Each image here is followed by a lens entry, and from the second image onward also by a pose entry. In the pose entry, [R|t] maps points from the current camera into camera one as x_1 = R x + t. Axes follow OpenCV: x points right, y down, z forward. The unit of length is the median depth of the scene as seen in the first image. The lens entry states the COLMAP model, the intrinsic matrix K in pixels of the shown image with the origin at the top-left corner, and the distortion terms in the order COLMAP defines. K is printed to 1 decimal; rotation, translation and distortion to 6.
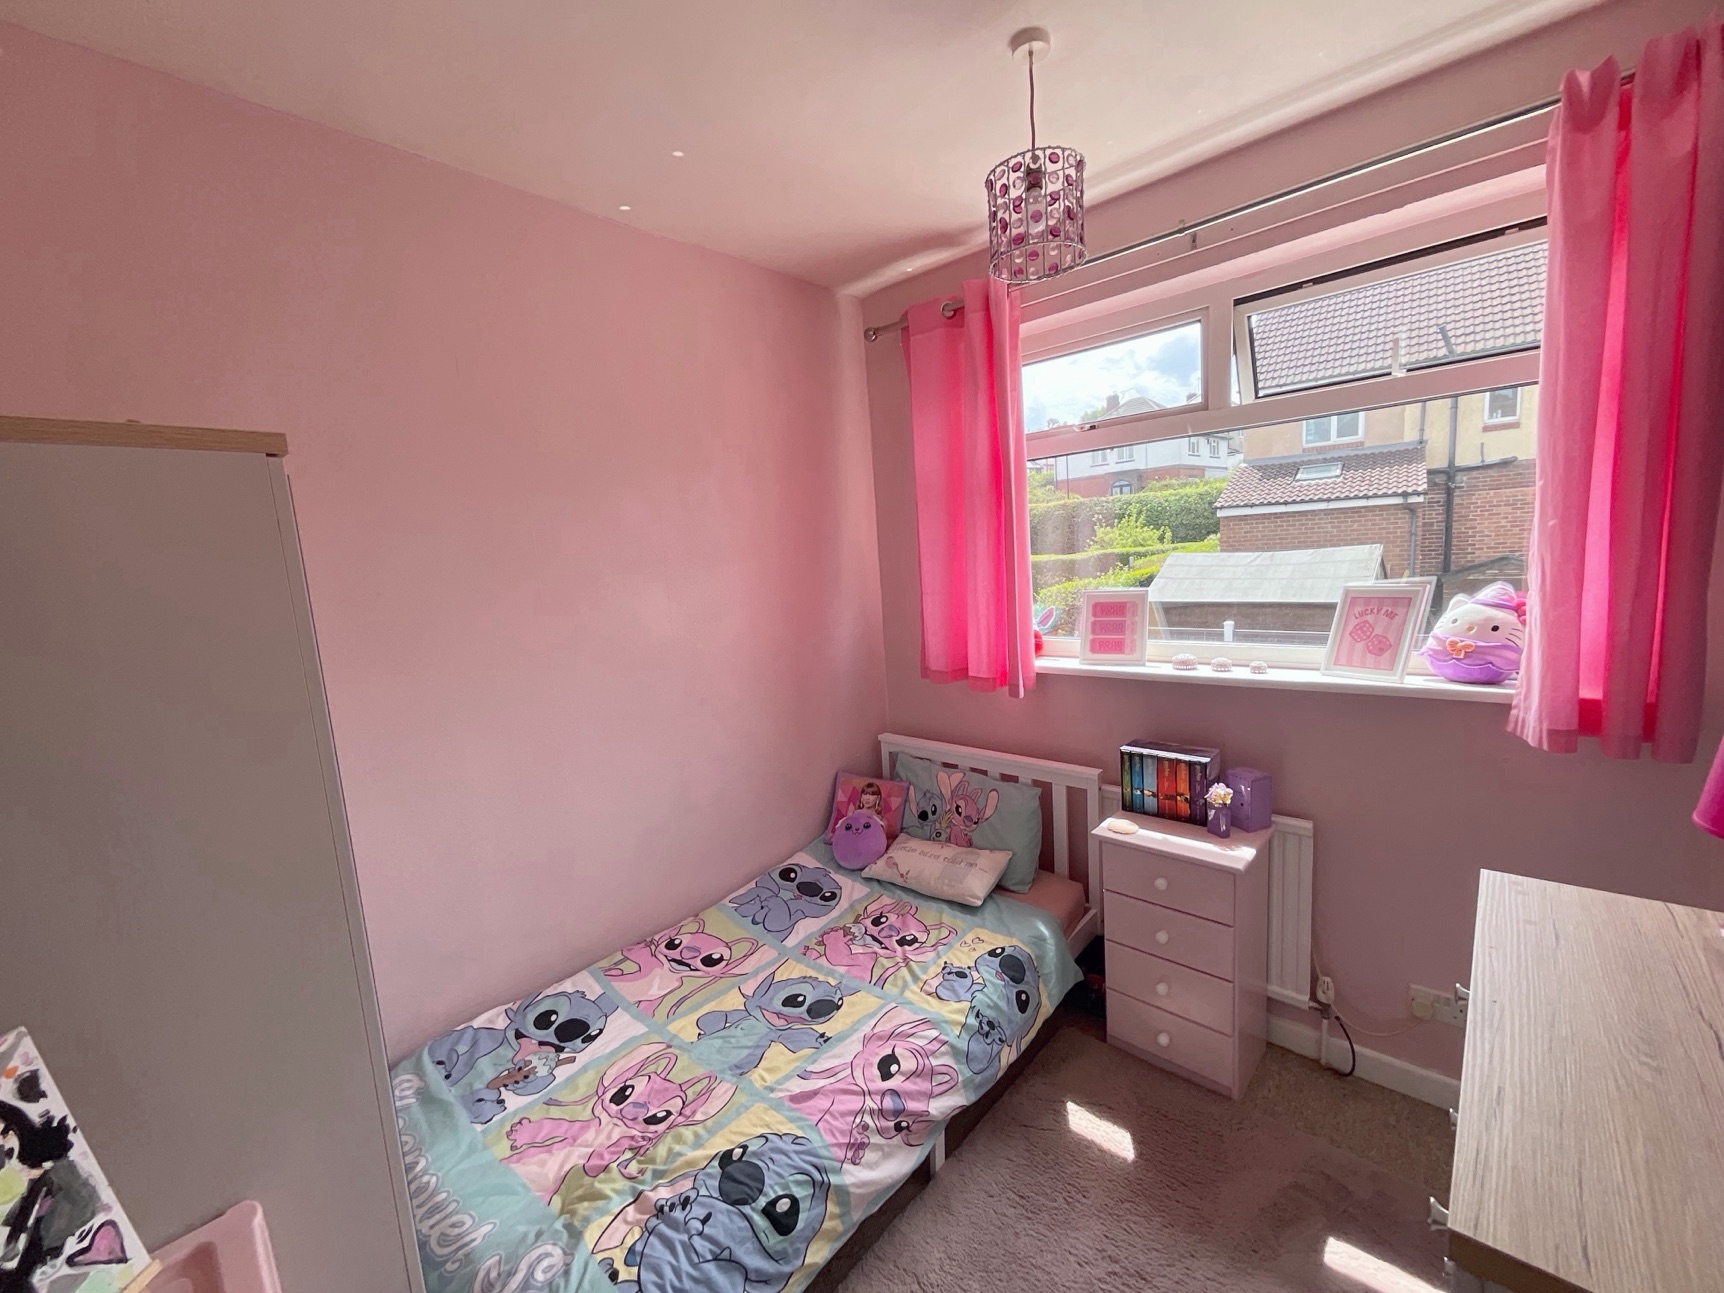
lens RADIAL K [[700.8, 0, 862.0], [0, 700.8, 646.5], [0, 0, 1]] dist [-0.005421, 0.004653]
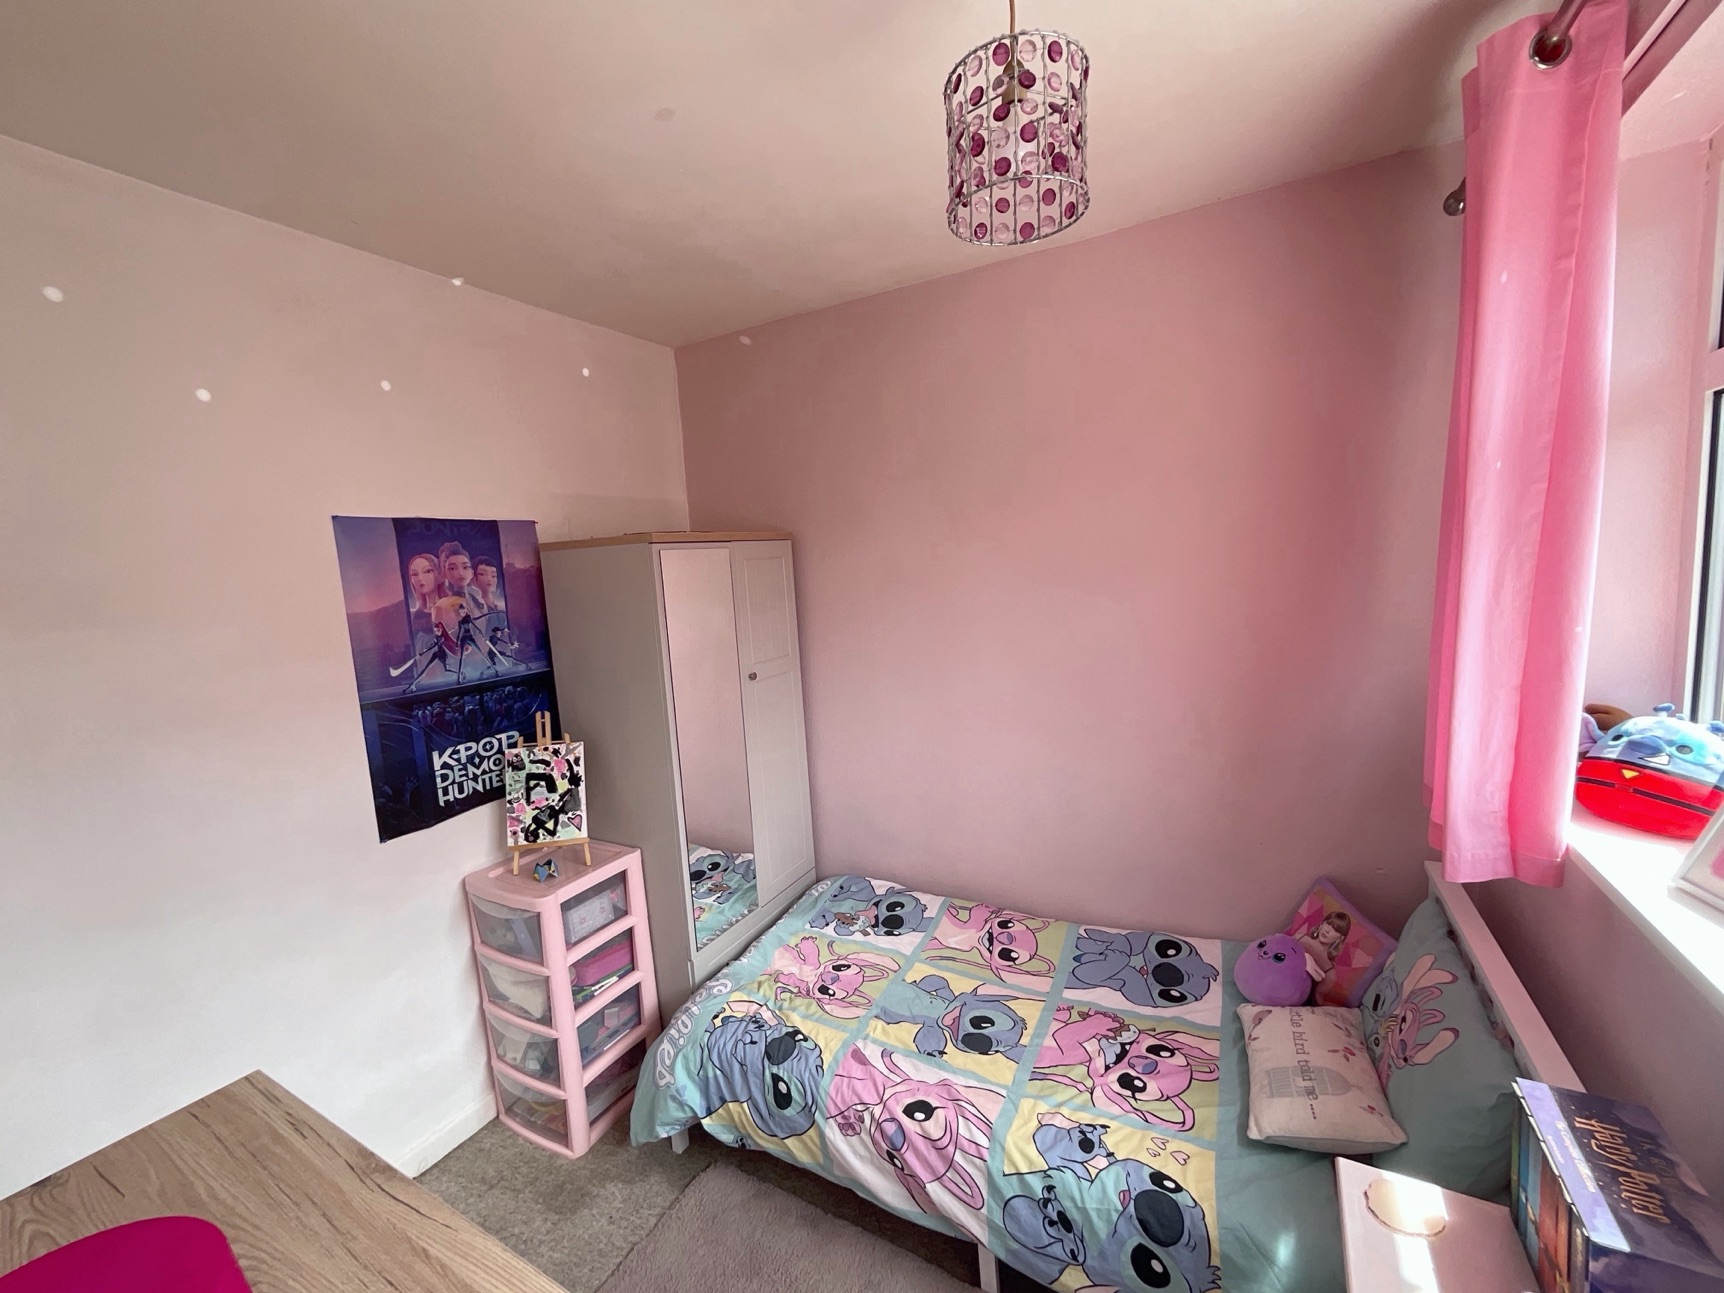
lens RADIAL K [[700.8, 0, 862.0], [0, 700.8, 646.5], [0, 0, 1]] dist [-0.005421, 0.004653]
pose [[0.227894, 0.167621, -0.959149, 0.785249], [-0.092943, 0.984317, 0.149936, -0.177652], [0.969240, 0.054977, 0.239899, 0.581674]]
